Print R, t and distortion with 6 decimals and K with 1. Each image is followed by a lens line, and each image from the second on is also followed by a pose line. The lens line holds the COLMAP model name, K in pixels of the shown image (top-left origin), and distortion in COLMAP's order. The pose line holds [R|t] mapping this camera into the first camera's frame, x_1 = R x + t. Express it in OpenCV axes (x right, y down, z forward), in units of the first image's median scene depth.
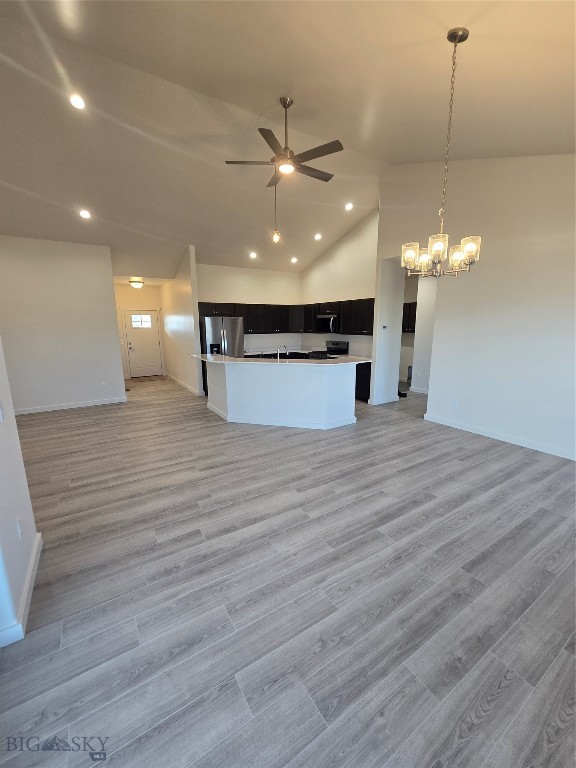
lens RADIAL K [[314.6, 0, 288.0], [0, 314.6, 384.0], [0, 0, 1]] dist [0.000292, 0.000051]
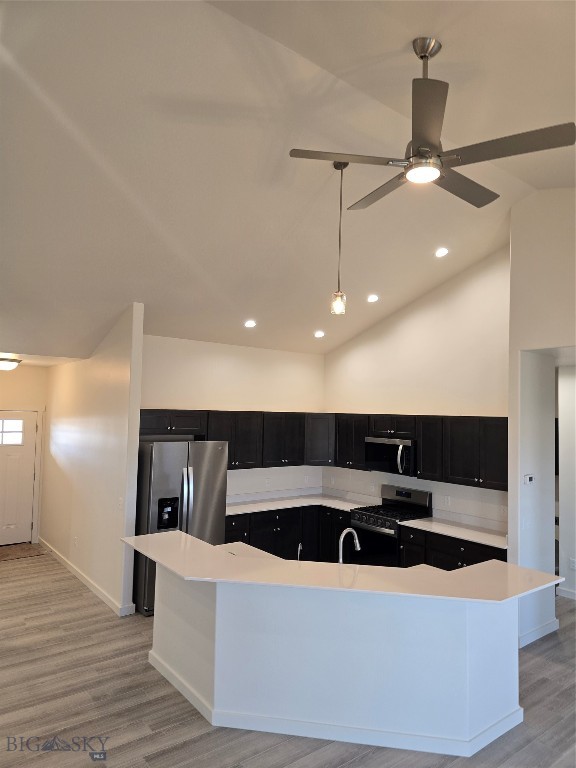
lens RADIAL K [[509.5, 0, 288.0], [0, 509.5, 384.0], [0, 0, 1]] dist [0.053183, 0.000613]
pose [[0.994374, 0.034231, 0.100238, -0.130807], [-0.009187, 0.970645, -0.240340, -0.104102], [-0.105522, 0.238067, 0.965499, 0.184274]]
